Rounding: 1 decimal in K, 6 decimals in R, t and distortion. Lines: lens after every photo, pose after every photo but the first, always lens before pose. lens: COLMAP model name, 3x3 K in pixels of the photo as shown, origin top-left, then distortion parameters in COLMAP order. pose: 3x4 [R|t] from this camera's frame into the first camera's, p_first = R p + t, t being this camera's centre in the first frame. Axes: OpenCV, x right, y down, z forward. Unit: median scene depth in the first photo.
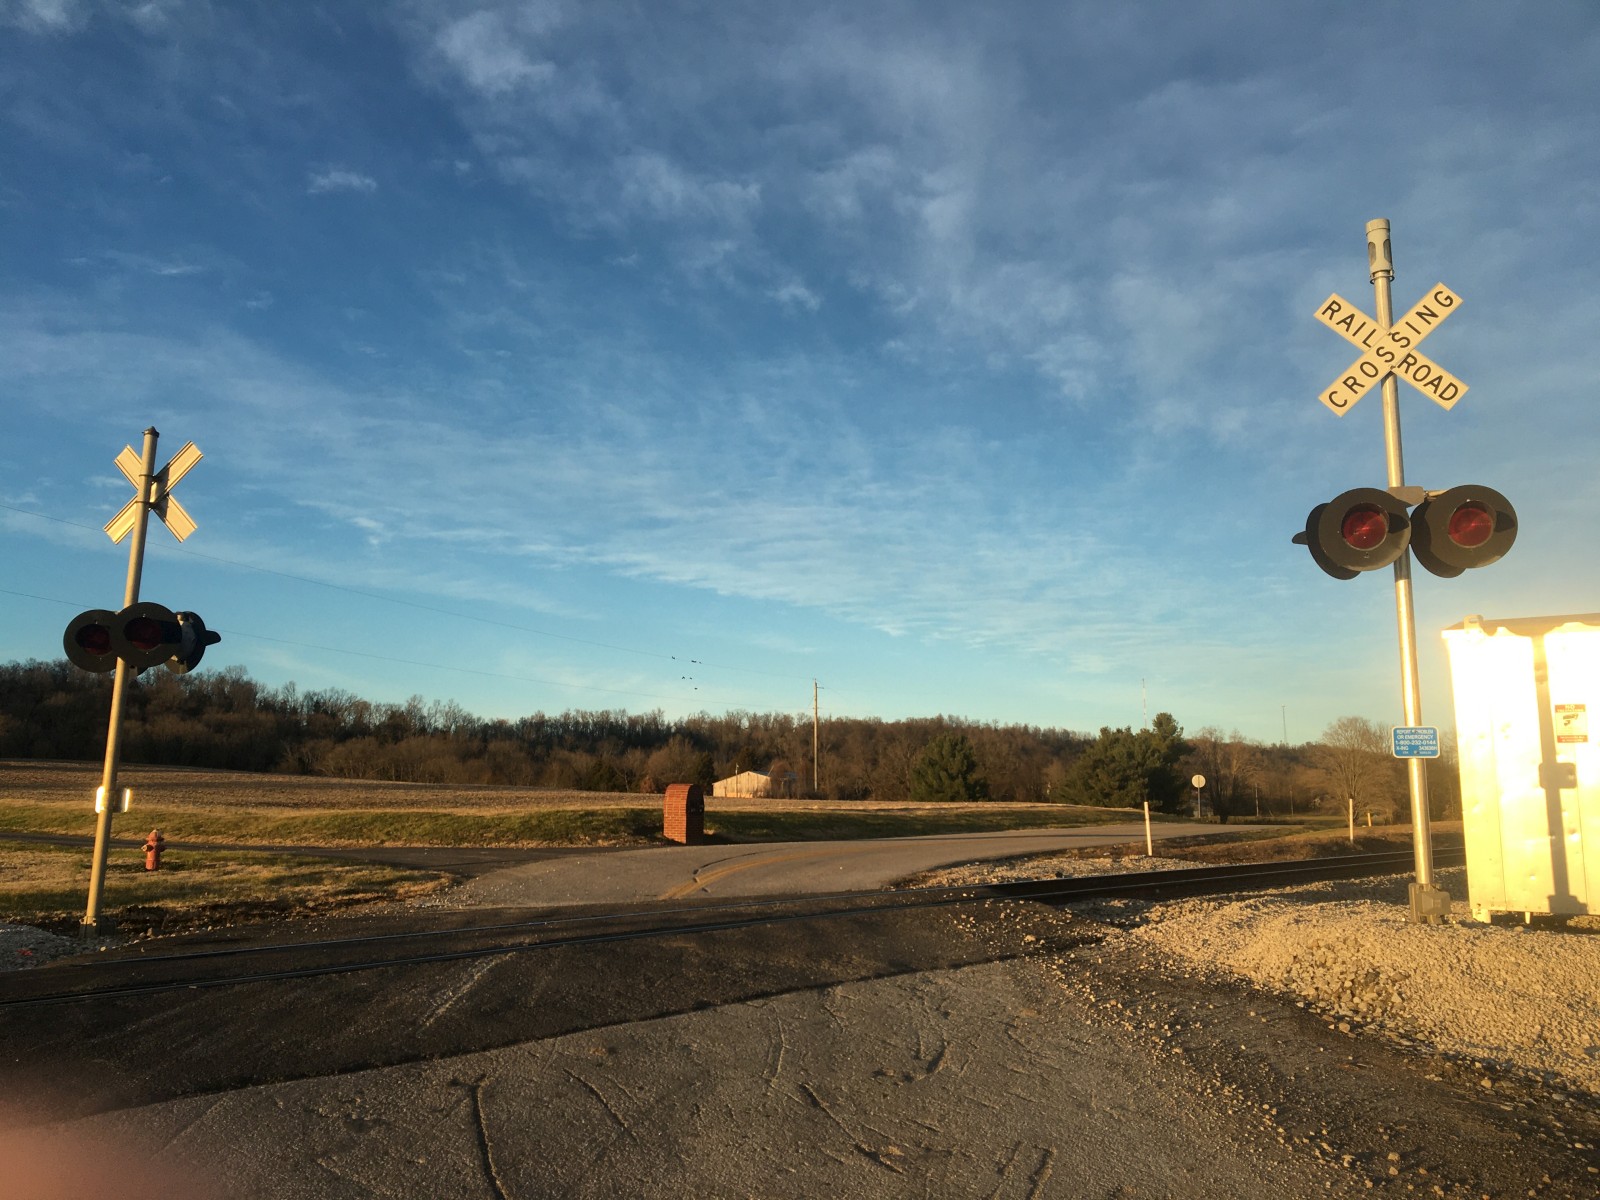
lens RADIAL K [[1313.0, 0, 791.8], [0, 1313.0, 598.9], [0, 0, 1]] dist [0.096679, -0.169385]
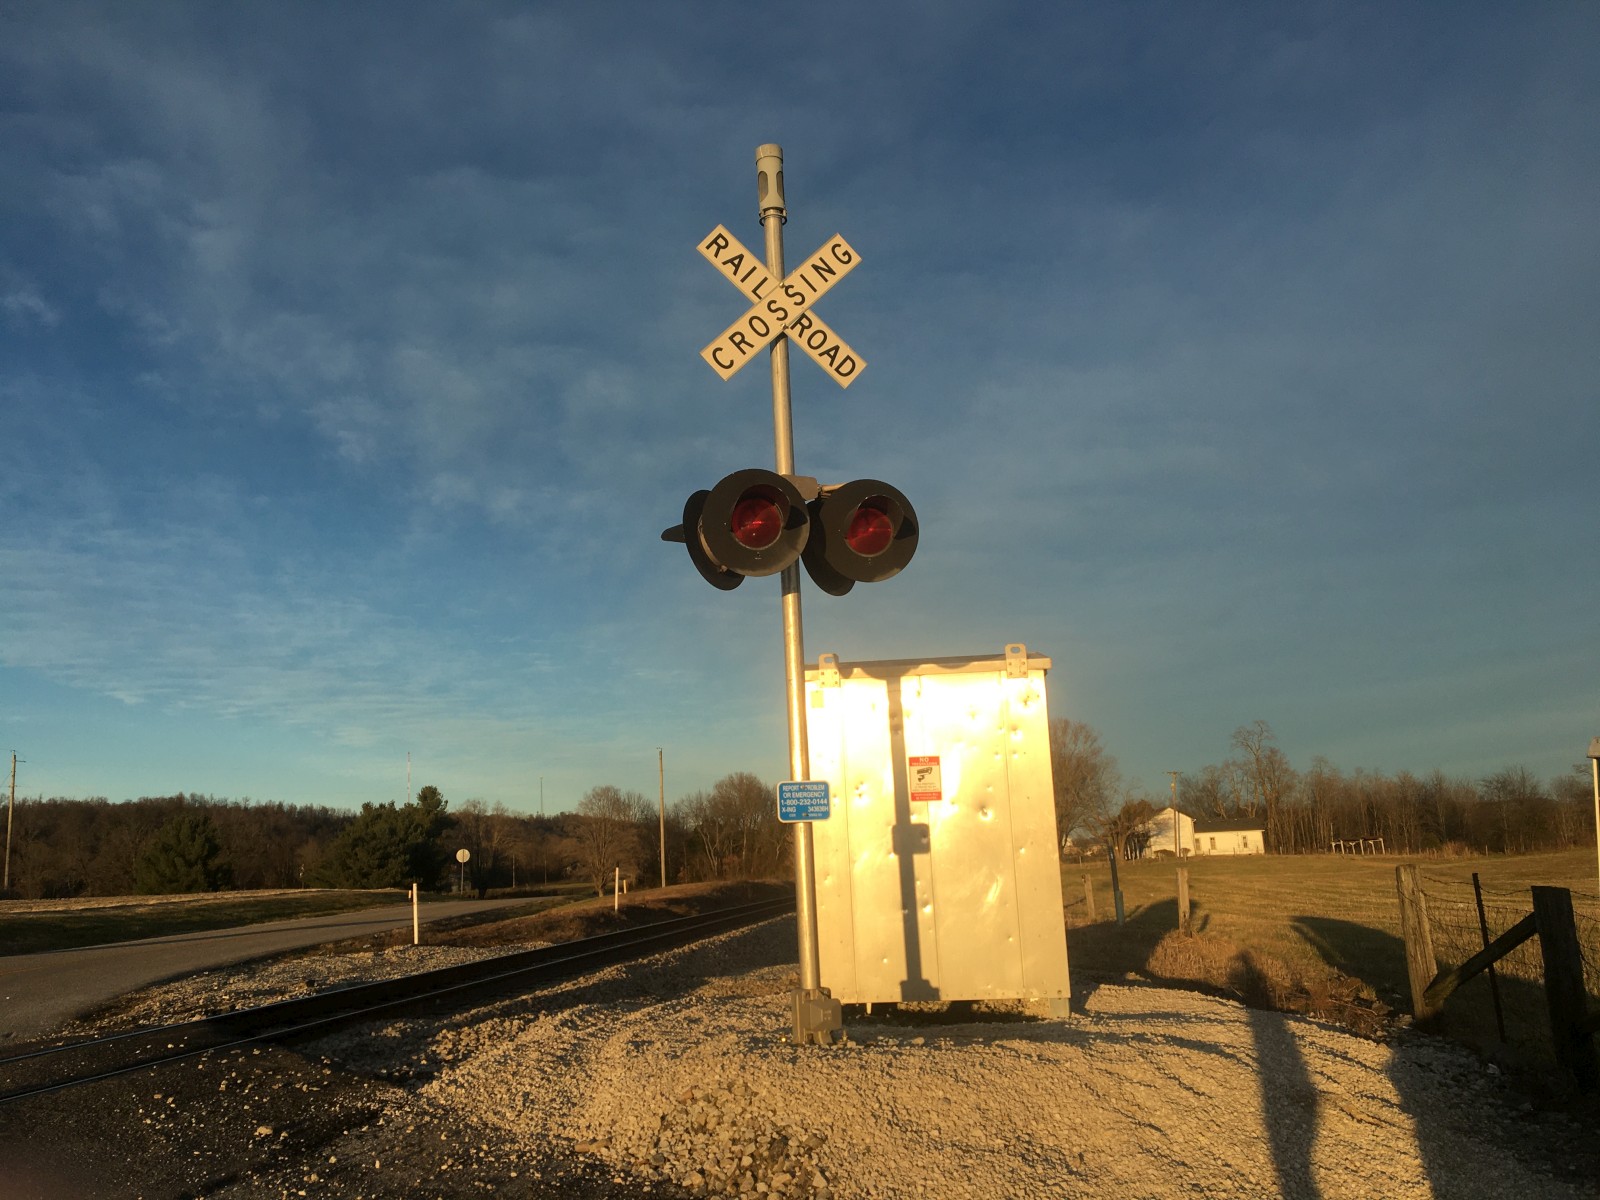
lens RADIAL K [[1308.8, 0, 742.1], [0, 1308.8, 591.9], [0, 0, 1]] dist [0.107558, -0.177374]
pose [[0.874408, 0.060239, 0.481438, 0.044607], [-0.030539, 0.997128, -0.069298, 0.028805], [-0.484230, 0.045892, 0.873736, 0.247371]]
